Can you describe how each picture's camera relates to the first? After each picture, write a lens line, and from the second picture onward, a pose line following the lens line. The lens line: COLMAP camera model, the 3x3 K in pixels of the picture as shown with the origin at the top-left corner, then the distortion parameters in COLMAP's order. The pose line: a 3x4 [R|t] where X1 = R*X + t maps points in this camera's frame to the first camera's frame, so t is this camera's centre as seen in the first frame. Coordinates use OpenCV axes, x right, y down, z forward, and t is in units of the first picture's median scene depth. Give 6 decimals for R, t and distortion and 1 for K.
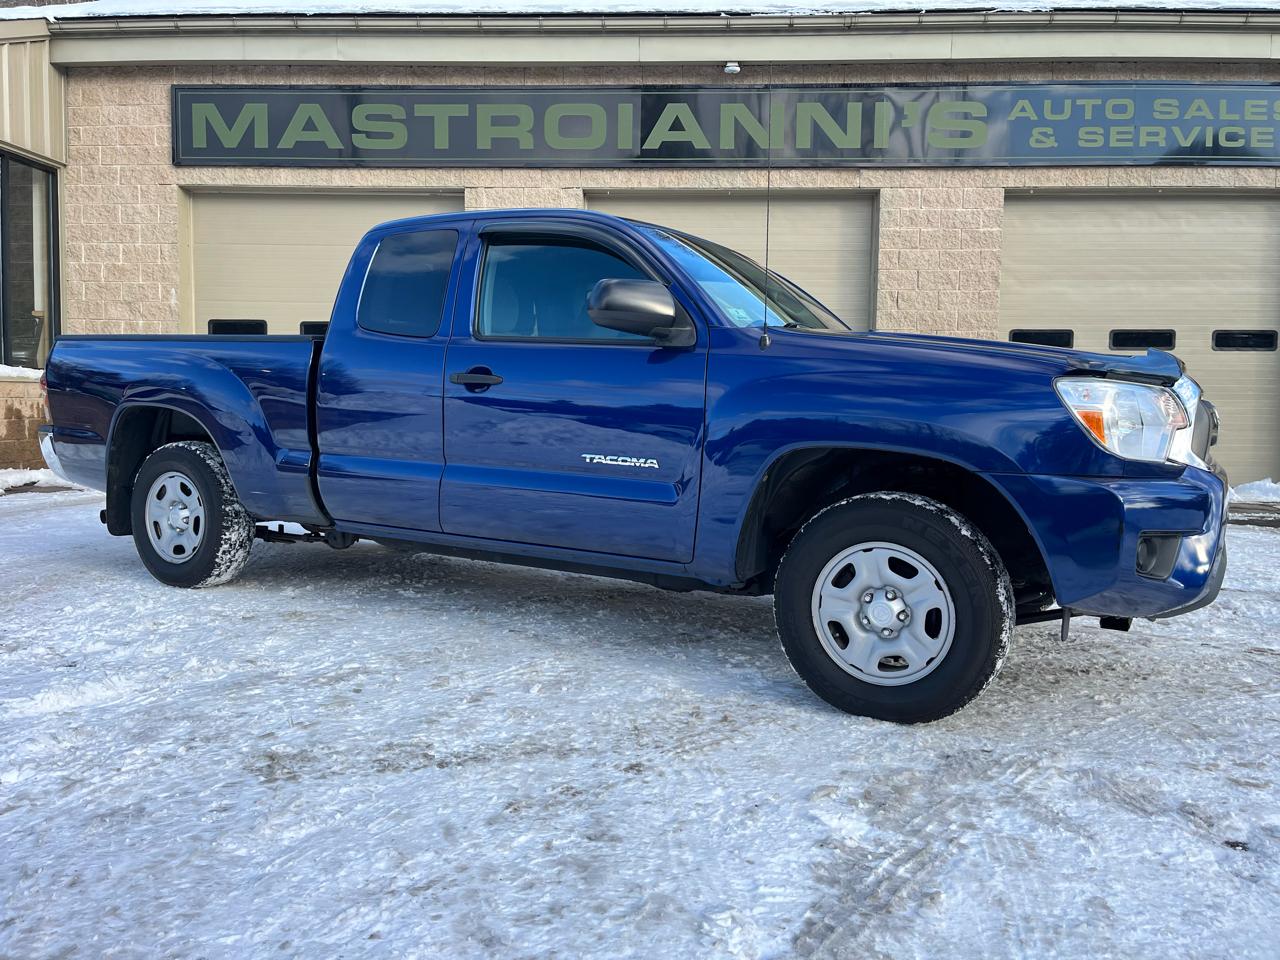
lens RADIAL K [[968.2, 0, 643.6], [0, 968.2, 465.7], [0, 0, 1]] dist [0.067403, -0.088613]
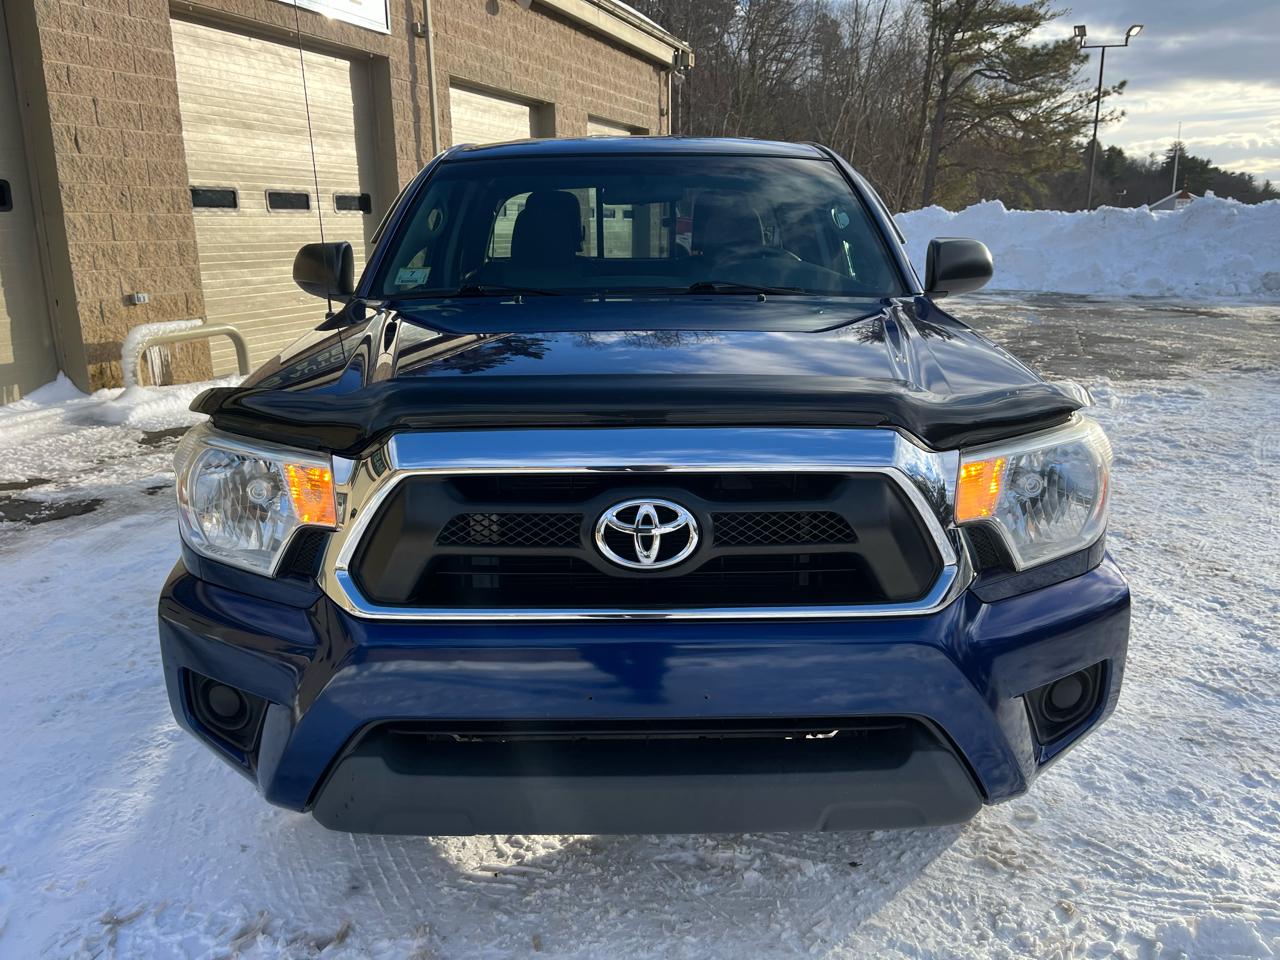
lens RADIAL K [[965.3, 0, 645.6], [0, 965.3, 480.0], [0, 0, 1]] dist [0.079824, -0.115572]
pose [[0.270416, -0.258112, 0.927498, -0.348147], [0.075599, 0.966109, 0.246816, -0.078779], [-0.959771, 0.003375, 0.280765, 0.427662]]
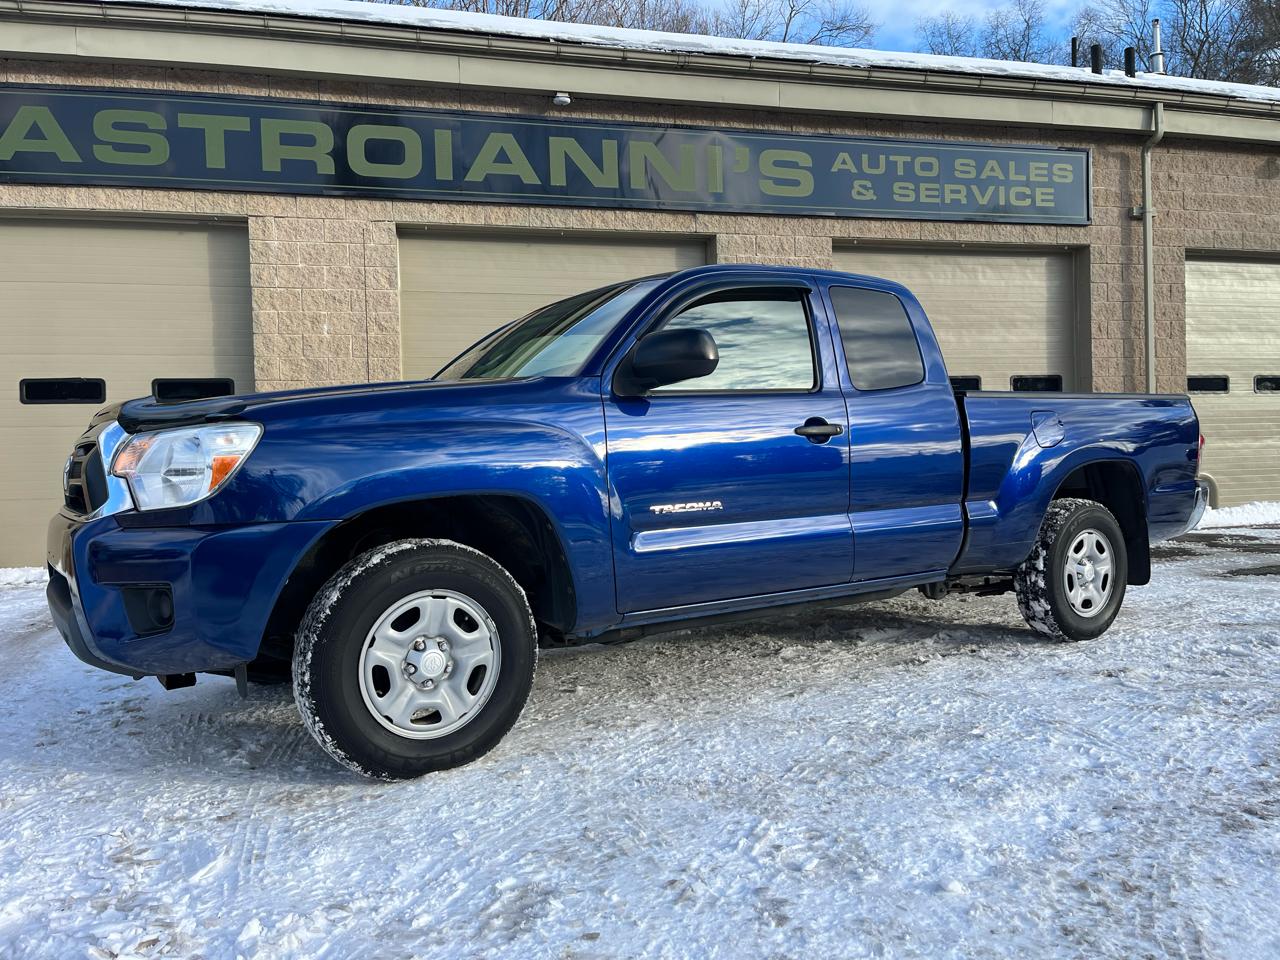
lens RADIAL K [[968.0, 0, 648.3], [0, 968.0, 475.7], [0, 0, 1]] dist [0.055765, -0.065556]
pose [[0.949686, -0.044241, 0.310064, -0.133684], [0.060488, 0.997243, -0.042974, -0.008021], [-0.307308, 0.059567, 0.949744, 0.122165]]
